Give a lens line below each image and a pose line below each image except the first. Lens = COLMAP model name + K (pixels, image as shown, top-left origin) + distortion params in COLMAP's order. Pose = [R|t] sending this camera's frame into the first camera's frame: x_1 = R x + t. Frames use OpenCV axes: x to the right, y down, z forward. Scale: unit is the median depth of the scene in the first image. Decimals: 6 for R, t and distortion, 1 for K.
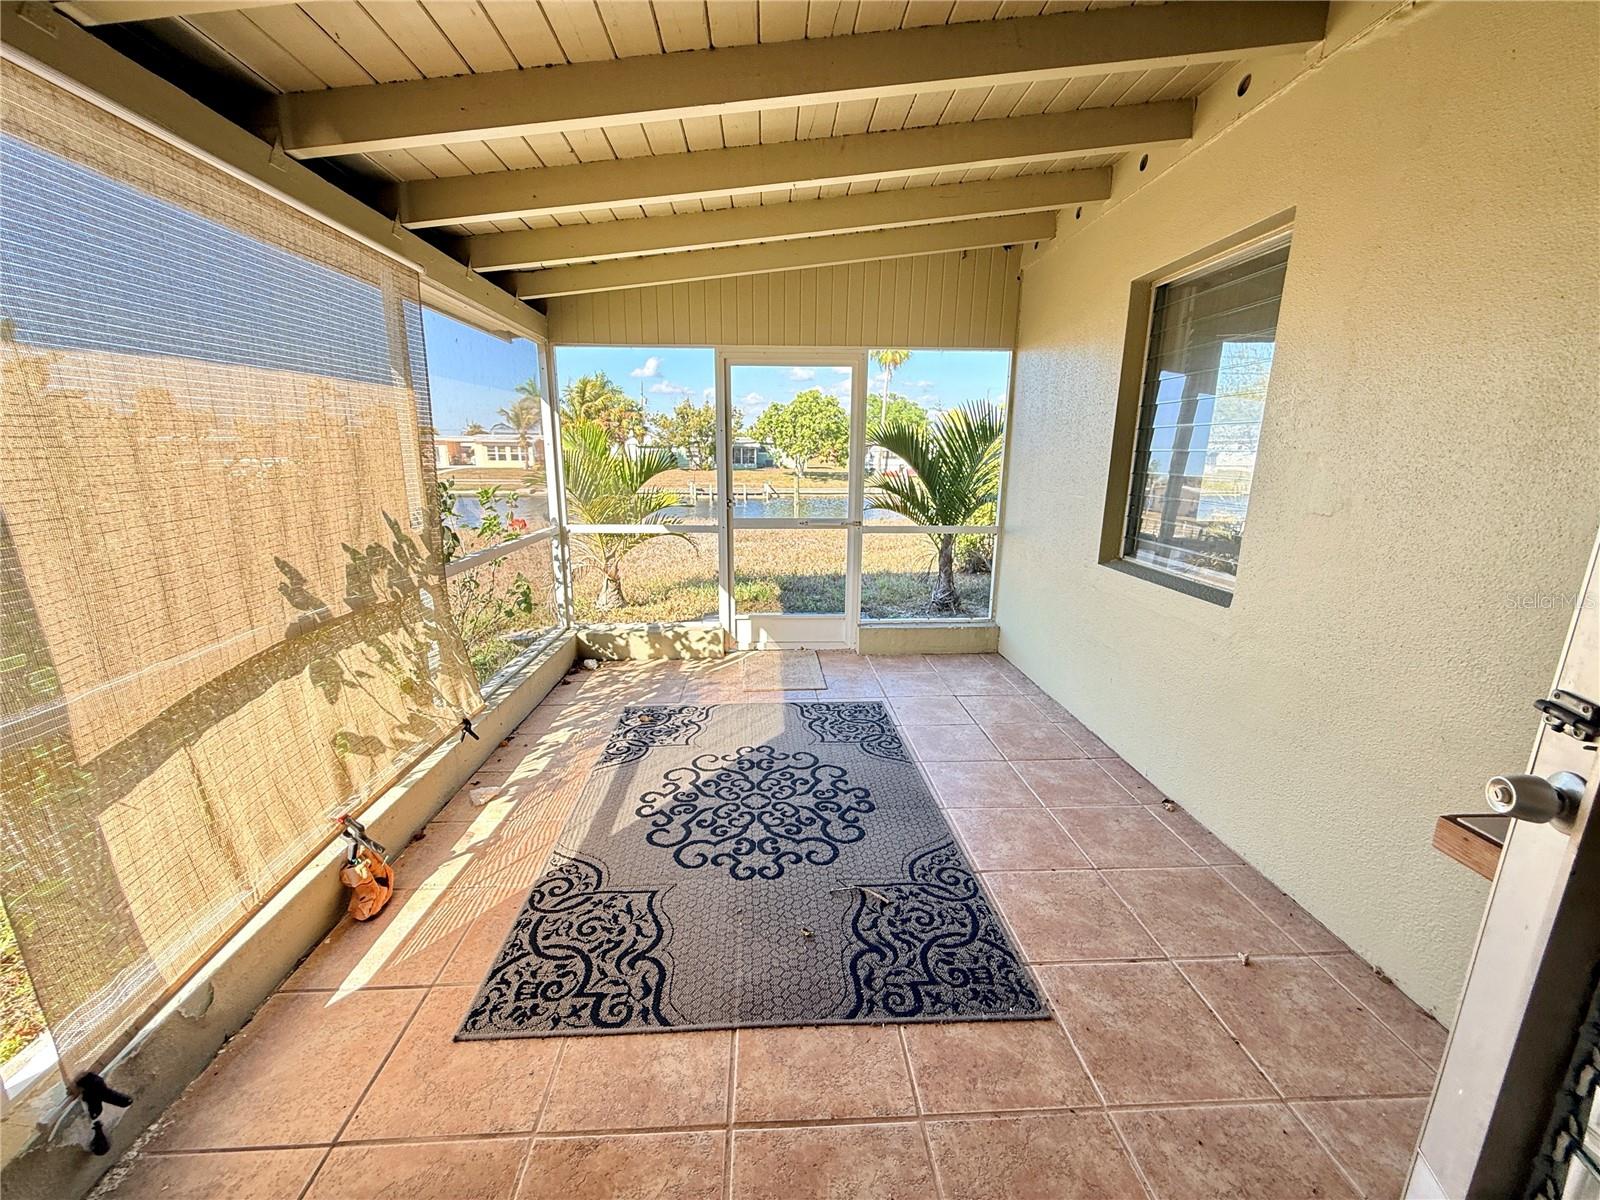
lens RADIAL K [[638.9, 0, 797.0], [0, 638.9, 601.4], [0, 0, 1]] dist [0.000432, -0.000112]
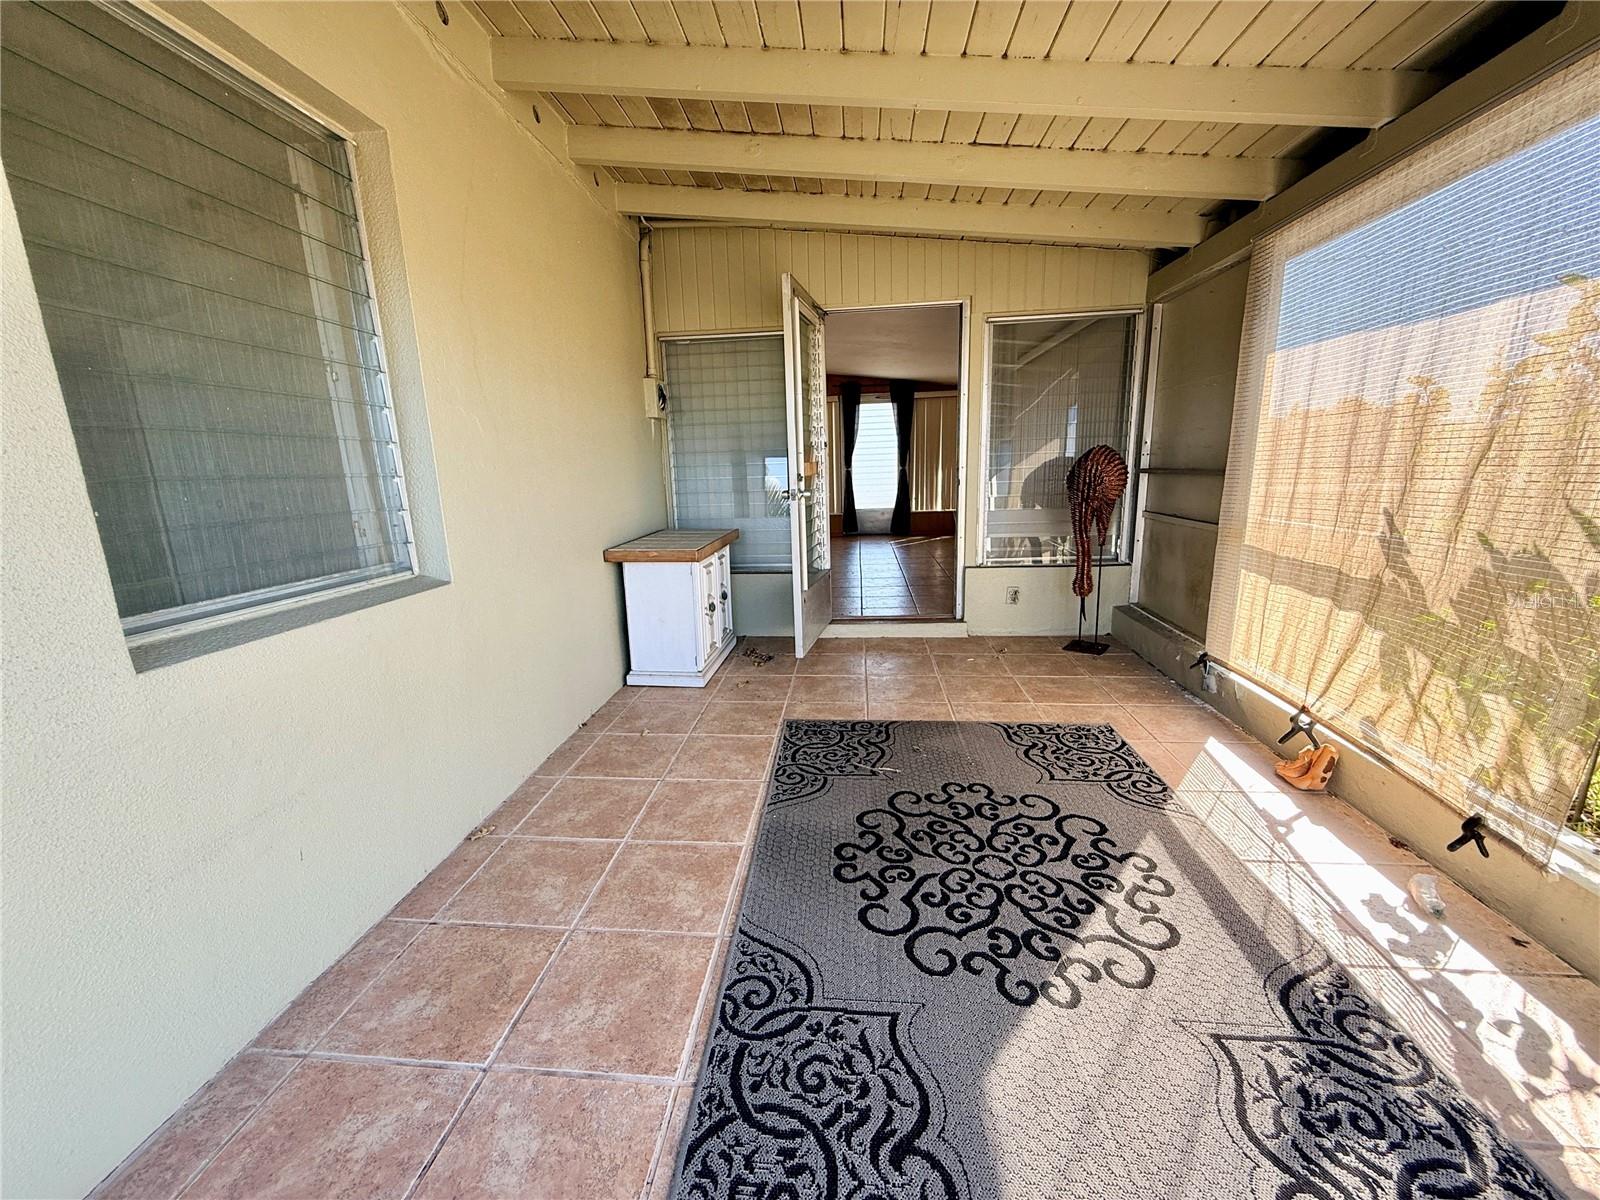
lens RADIAL K [[638.9, 0, 798.9], [0, 638.9, 601.7], [0, 0, 1]] dist [0.000432, -0.000112]
pose [[-0.988967, -0.004960, 0.148052, 0.052825], [0.059432, 0.902191, 0.427223, -0.302359], [-0.135690, 0.431309, -0.891942, 1.642925]]
